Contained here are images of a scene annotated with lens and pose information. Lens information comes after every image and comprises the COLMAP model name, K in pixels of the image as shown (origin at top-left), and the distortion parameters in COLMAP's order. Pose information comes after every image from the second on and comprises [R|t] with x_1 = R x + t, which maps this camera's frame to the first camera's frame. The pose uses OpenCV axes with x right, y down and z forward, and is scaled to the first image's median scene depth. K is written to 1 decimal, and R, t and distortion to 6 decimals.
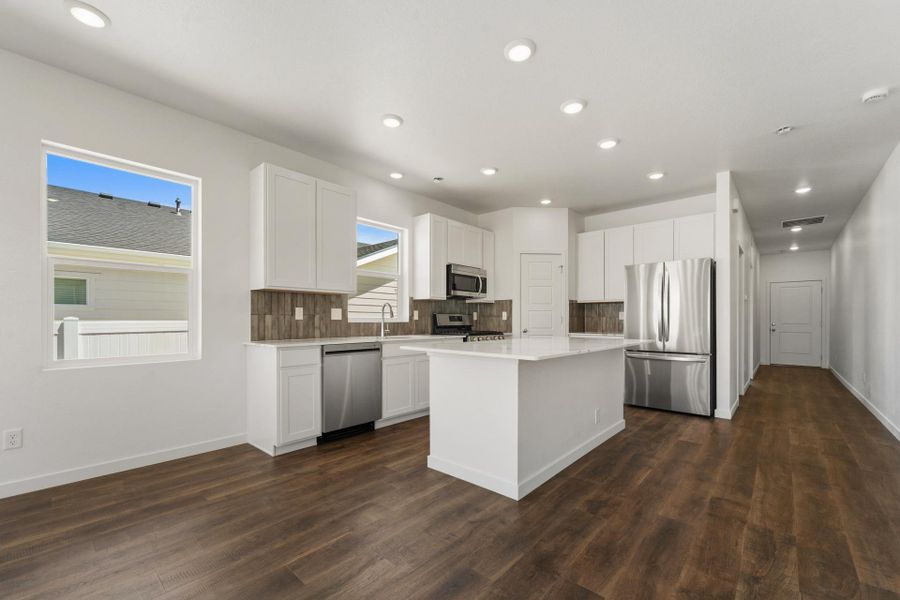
lens RADIAL K [[374.8, 0, 456.0], [0, 374.8, 317.9], [0, 0, 1]] dist [-0.001189, -0.000153]
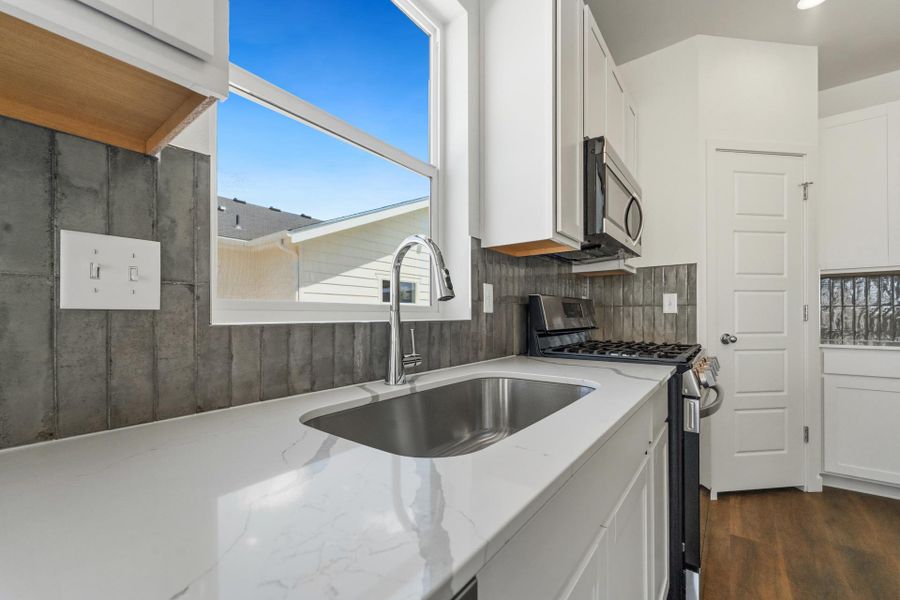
lens RADIAL K [[372.9, 0, 450.0], [0, 372.9, 300.0], [0, 0, 1]] dist [-0.000336, -0.000326]
pose [[0.997742, -0.001888, 0.067137, -0.202982], [0.004466, 0.999257, -0.038271, 0.007737], [-0.067015, 0.038484, 0.997010, 0.879474]]
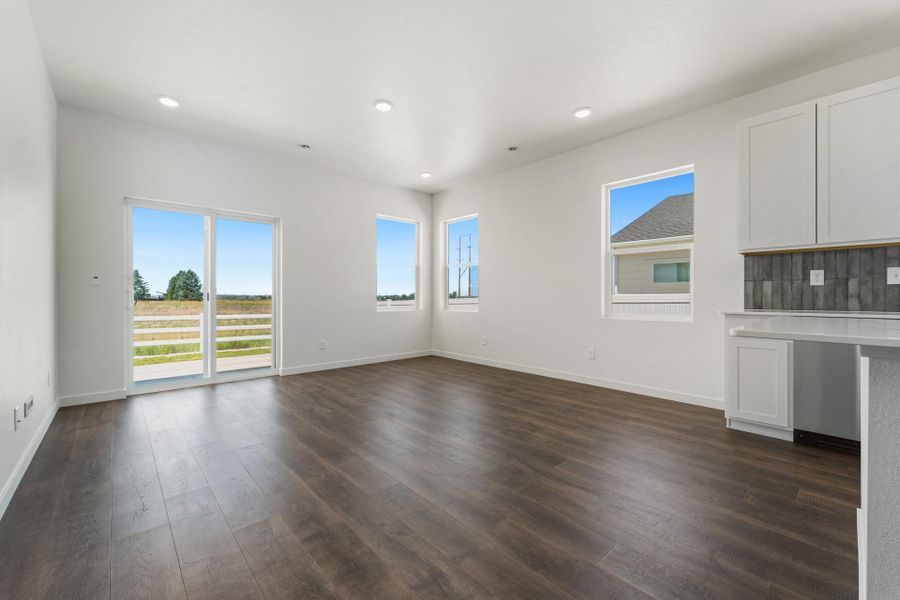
lens RADIAL K [[372.9, 0, 450.0], [0, 372.9, 300.0], [0, 0, 1]] dist [-0.000336, -0.000326]
pose [[-0.135868, 0.005176, -0.990713, 0.437432], [0.001521, 0.999986, 0.005016, 0.028902], [0.990726, -0.000825, -0.135874, 0.335318]]
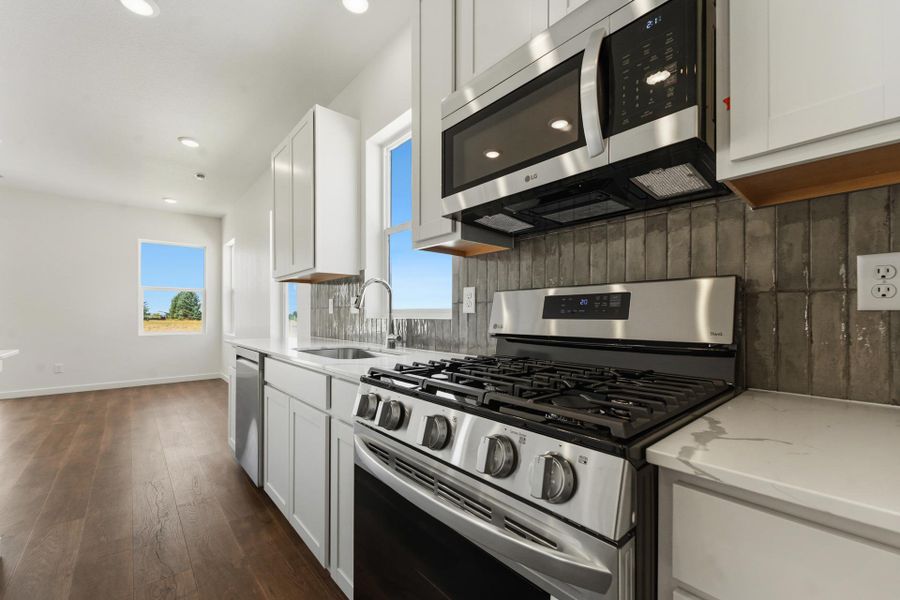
lens RADIAL K [[374.8, 0, 456.0], [0, 374.8, 317.9], [0, 0, 1]] dist [-0.001189, -0.000153]
pose [[-0.149937, 0.000460, -0.988695, 0.310897], [-0.000633, 1.000000, 0.000562, 0.011889], [0.988695, 0.000710, -0.149937, 1.326500]]
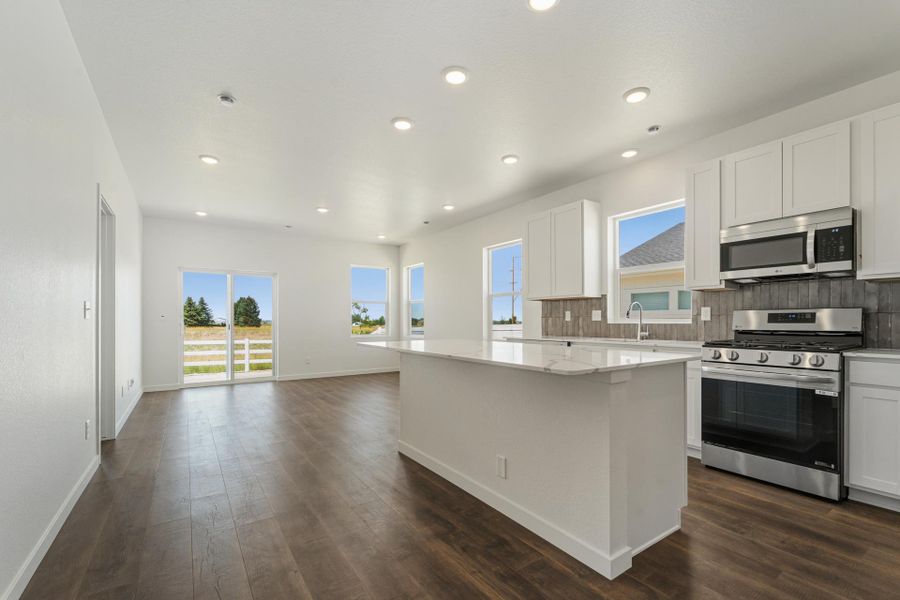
lens RADIAL K [[400.5, 0, 458.7], [0, 400.5, 324.1], [0, 0, 1]] dist [-0.001644, -0.000377]
pose [[-0.264047, -0.003289, -0.964504, 0.922137], [-0.003117, 0.999992, -0.002556, 0.019171], [0.964505, 0.002331, -0.264055, 0.963568]]
